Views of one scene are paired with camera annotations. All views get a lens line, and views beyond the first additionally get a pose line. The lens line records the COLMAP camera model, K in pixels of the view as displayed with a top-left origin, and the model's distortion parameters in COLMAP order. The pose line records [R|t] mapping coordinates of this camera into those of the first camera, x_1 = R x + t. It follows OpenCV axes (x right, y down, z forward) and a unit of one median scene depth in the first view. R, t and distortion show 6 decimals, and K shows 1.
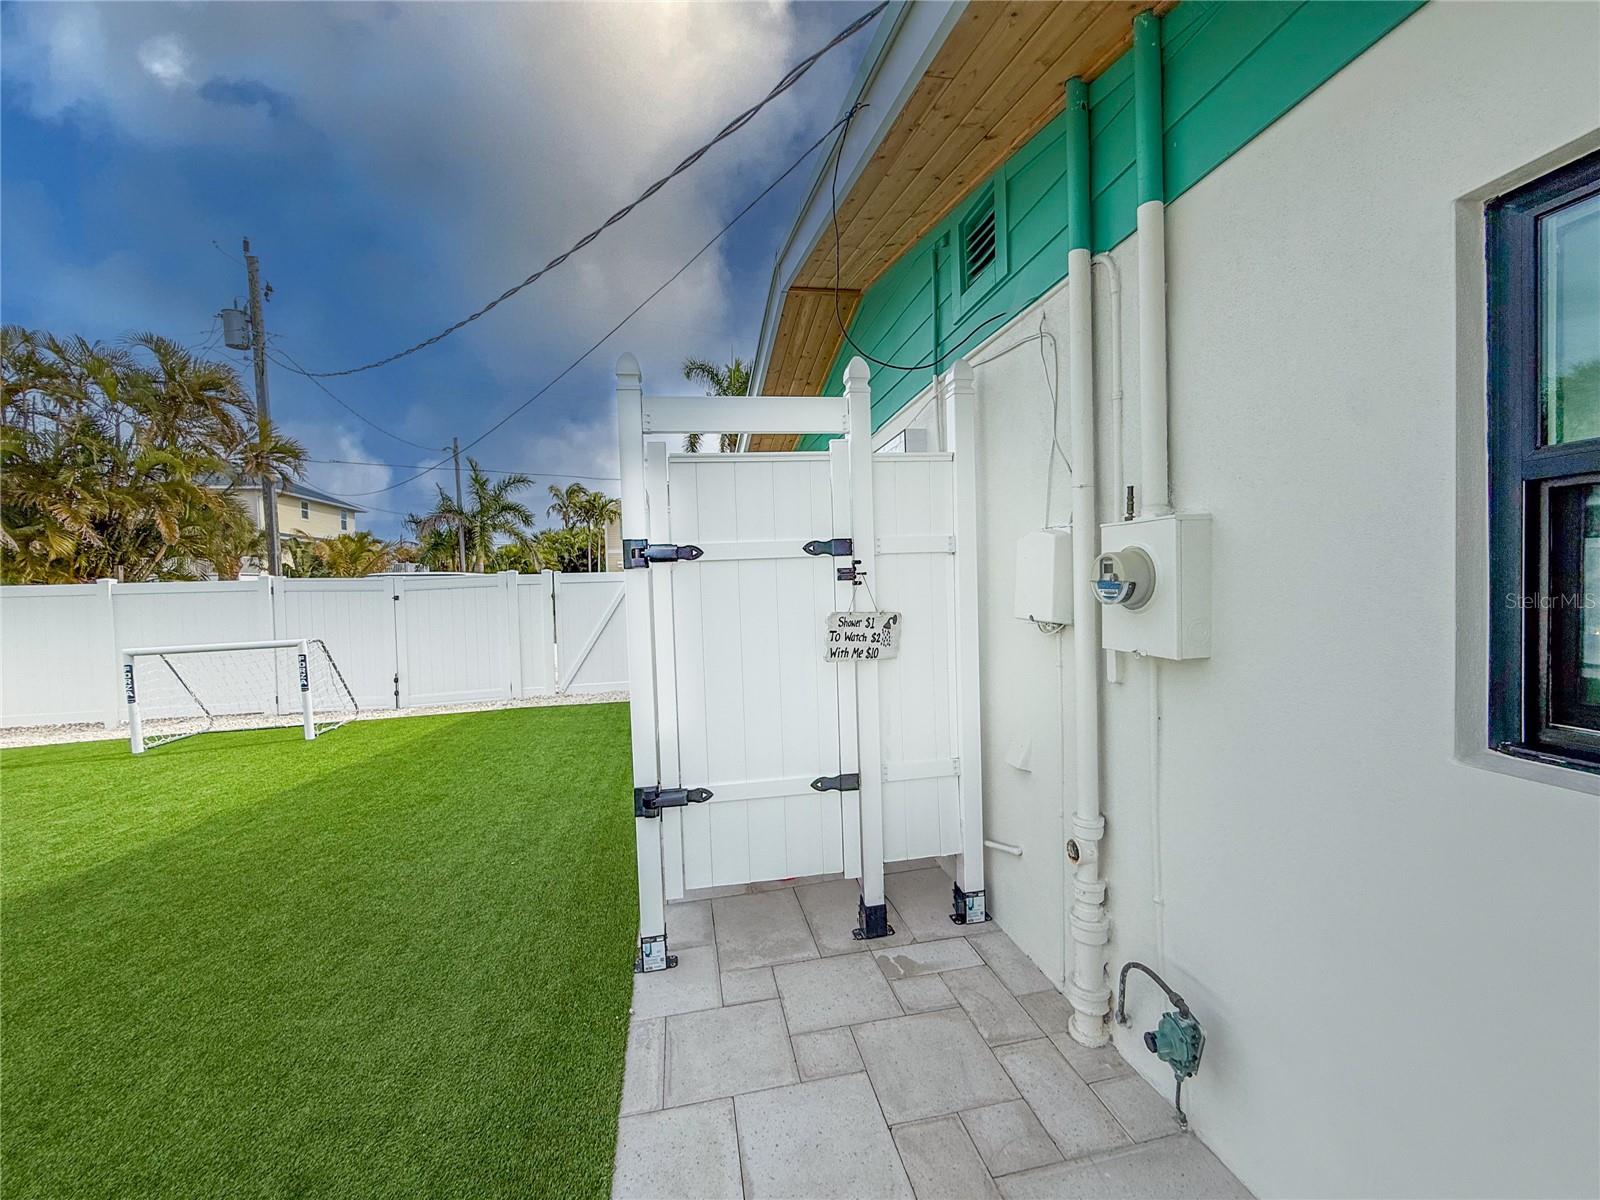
lens RADIAL K [[644.5, 0, 804.1], [0, 644.5, 594.7], [0, 0, 1]] dist [-0.000664, -0.000085]
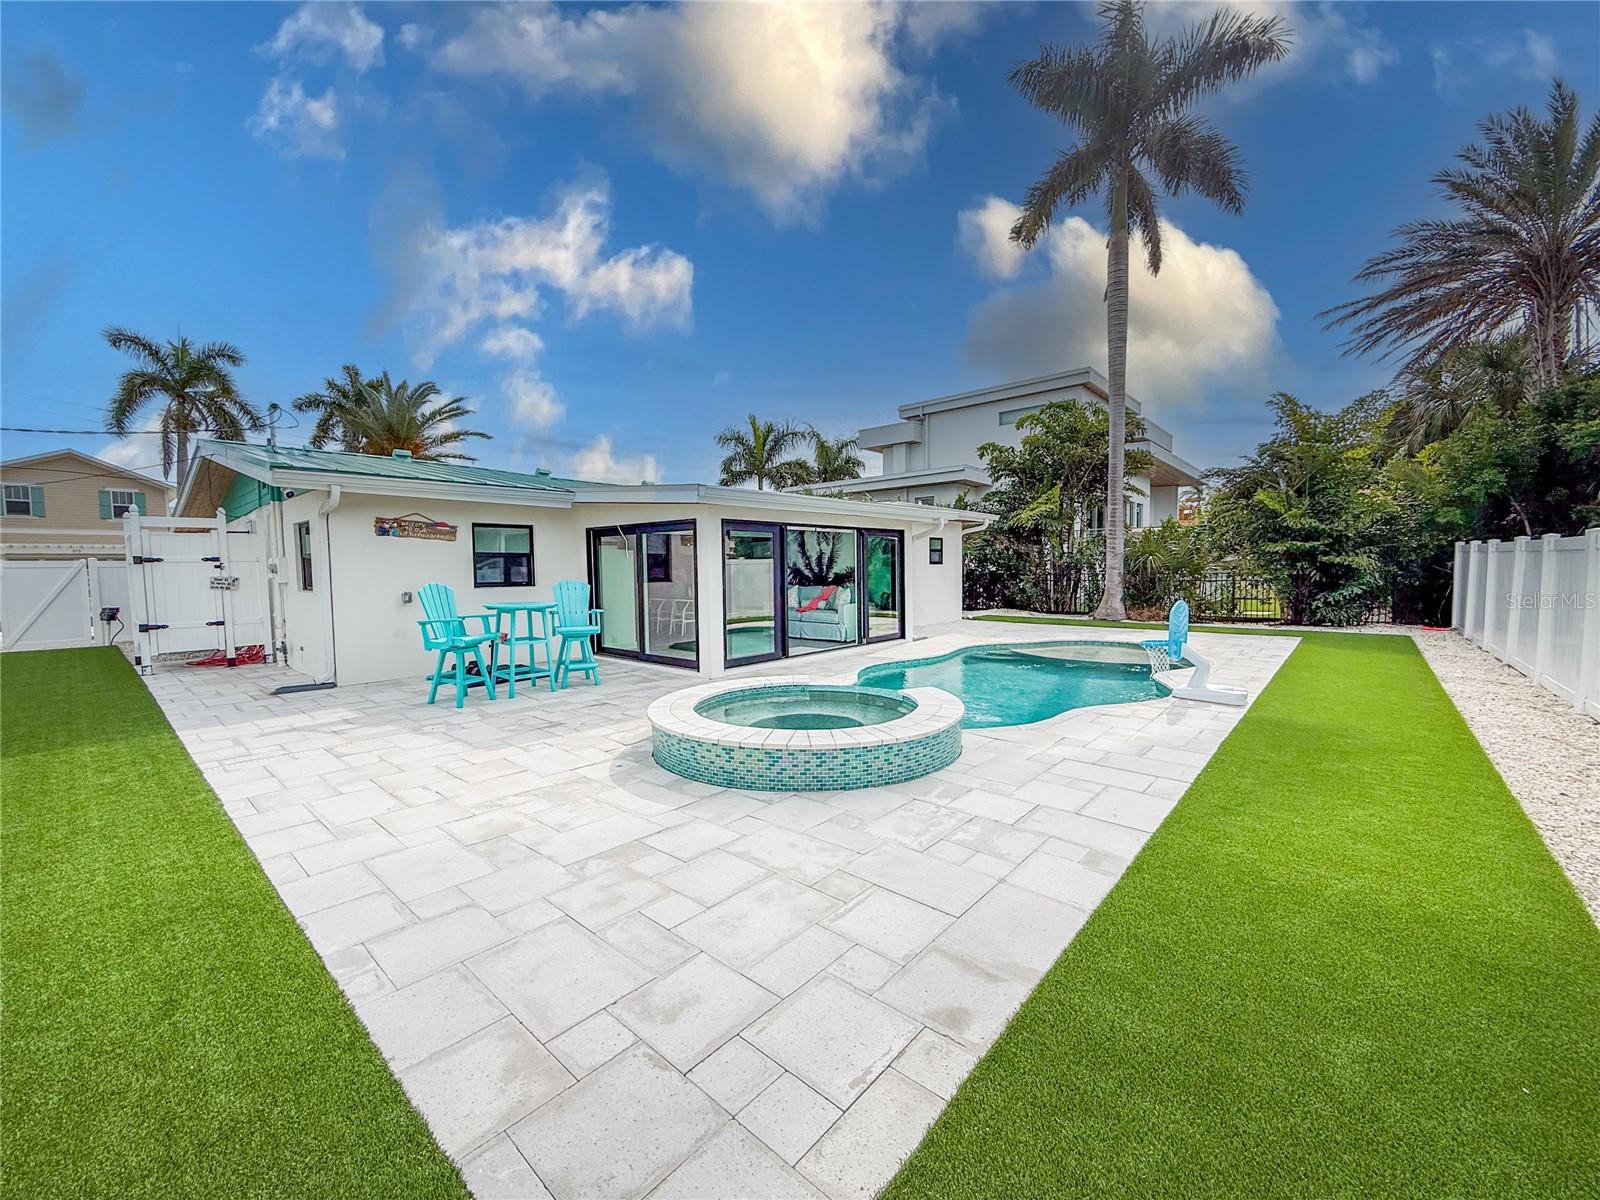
lens RADIAL K [[642.1, 0, 800.0], [0, 642.1, 600.0], [0, 0, 1]] dist [0.001460, 0.000171]
pose [[0.795138, -0.009043, 0.606362, 0.089856], [0.000544, 0.999899, 0.014199, 0.020246], [-0.606429, -0.010961, 0.795062, -0.737733]]
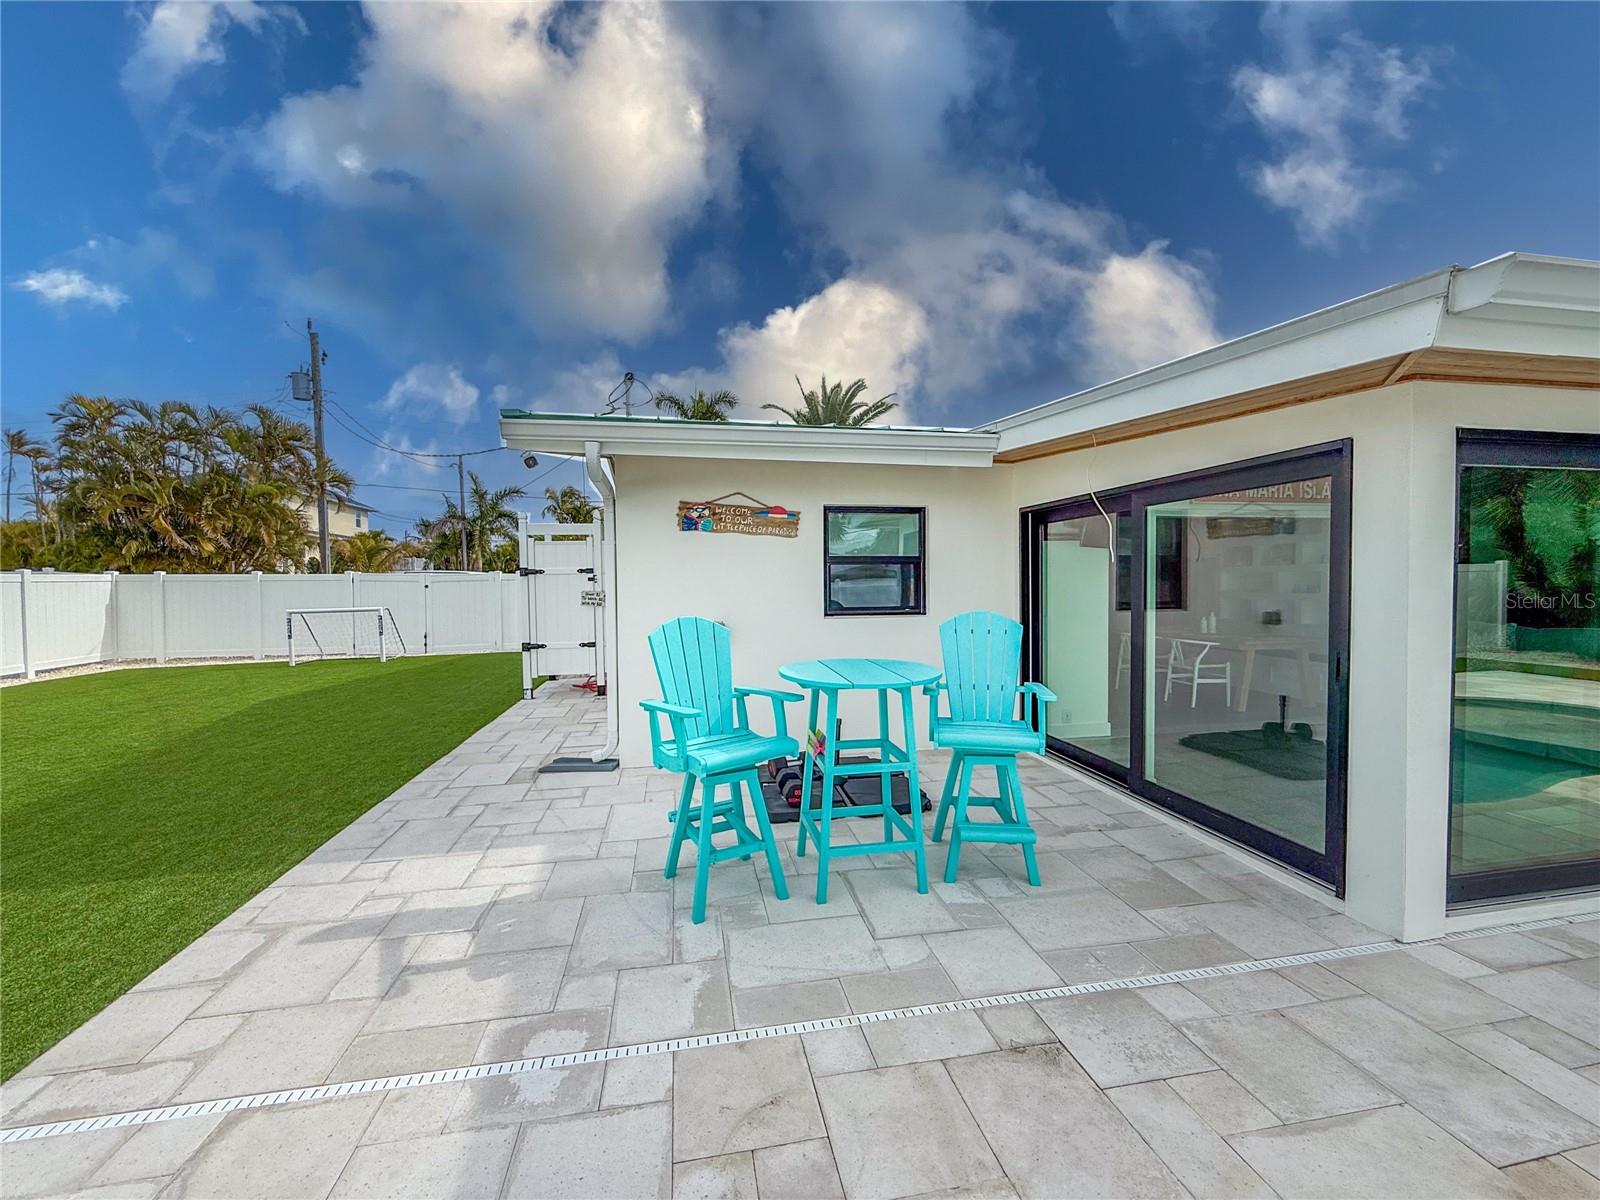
lens RADIAL K [[642.1, 0, 800.0], [0, 642.1, 600.0], [0, 0, 1]] dist [0.001460, 0.000171]
pose [[0.999759, 0.021799, -0.002475, 0.206666], [-0.021782, 0.999742, 0.006449, 0.005226], [0.002615, -0.006394, 0.999976, -0.405723]]
